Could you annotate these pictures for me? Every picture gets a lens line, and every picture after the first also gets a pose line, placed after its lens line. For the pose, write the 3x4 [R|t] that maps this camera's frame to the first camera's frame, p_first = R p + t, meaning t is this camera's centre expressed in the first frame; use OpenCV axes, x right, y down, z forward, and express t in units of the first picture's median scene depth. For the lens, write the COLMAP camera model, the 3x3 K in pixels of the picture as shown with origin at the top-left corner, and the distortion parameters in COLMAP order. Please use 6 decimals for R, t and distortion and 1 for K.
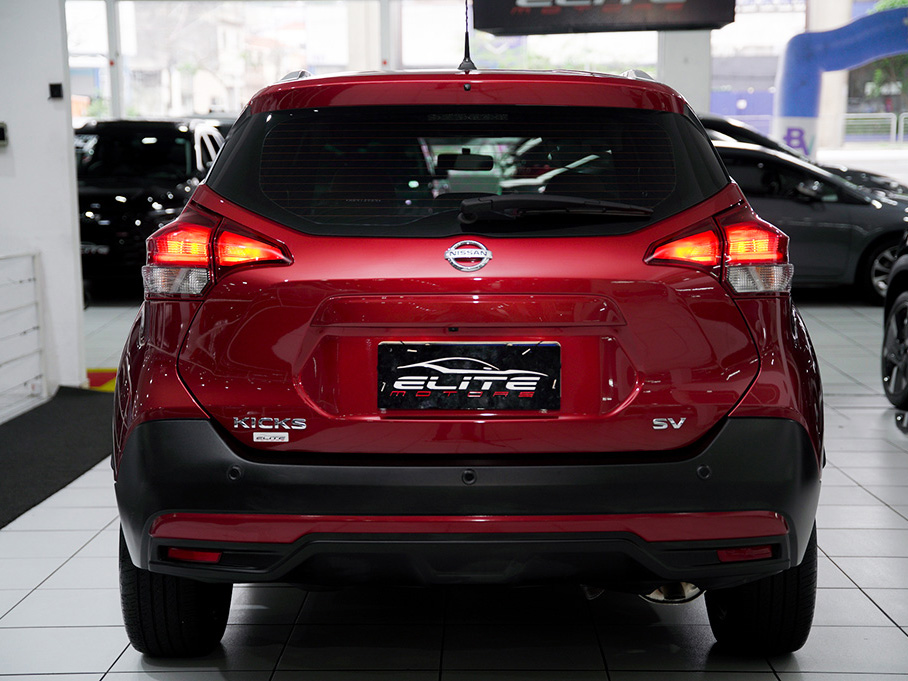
lens RADIAL K [[1511.0, 0, 459.6], [0, 1511.0, 342.2], [0, 0, 1]] dist [0.154923, 0.000000]
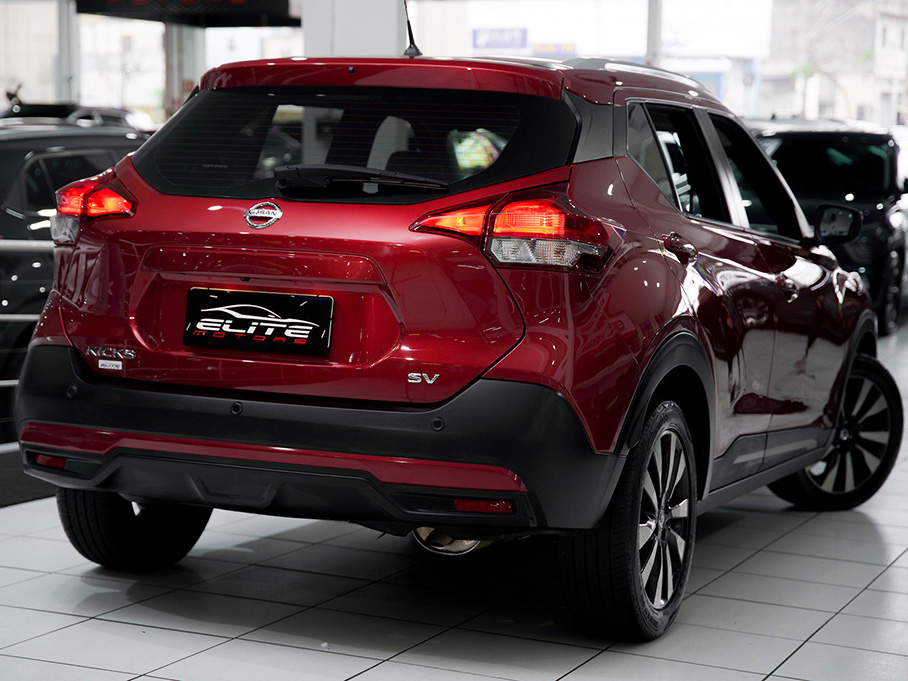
lens RADIAL K [[1858.4, 0, 452.5], [0, 1858.4, 341.7], [0, 0, 1]] dist [0.102384, 0.000000]
pose [[0.917519, 0.067046, -0.392000, 0.680301], [-0.080662, 0.996573, -0.018348, 0.050496], [0.389426, 0.048454, 0.919782, -0.215613]]
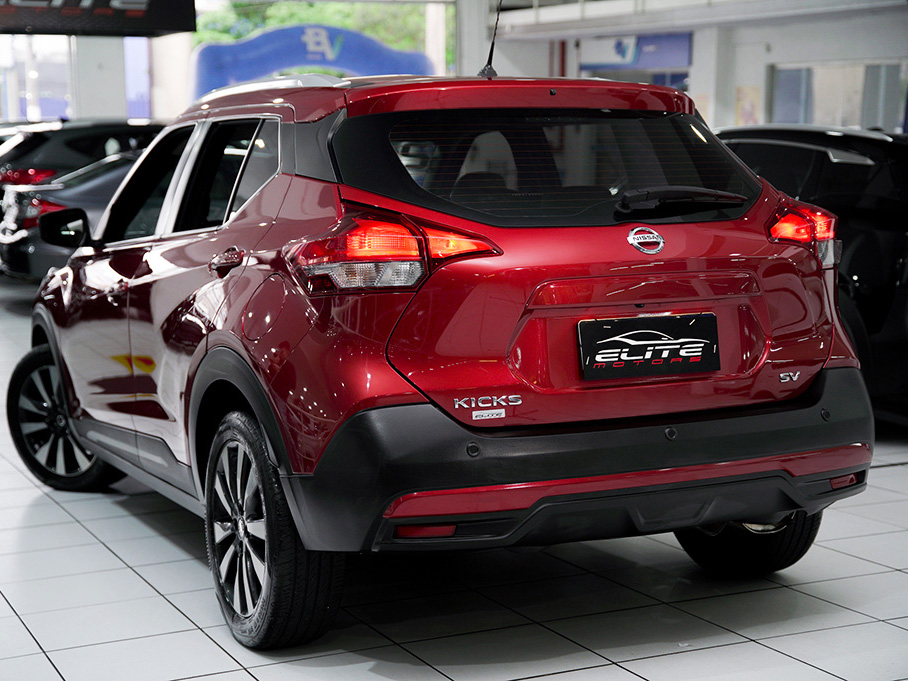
lens RADIAL K [[1511.0, 0, 455.3], [0, 1511.0, 340.9], [0, 0, 1]] dist [0.154923, 0.000000]
pose [[0.905827, -0.058443, 0.419597, -0.599896], [0.061067, 0.998108, 0.007187, 0.001223], [-0.419223, 0.019114, 0.907682, 0.030026]]
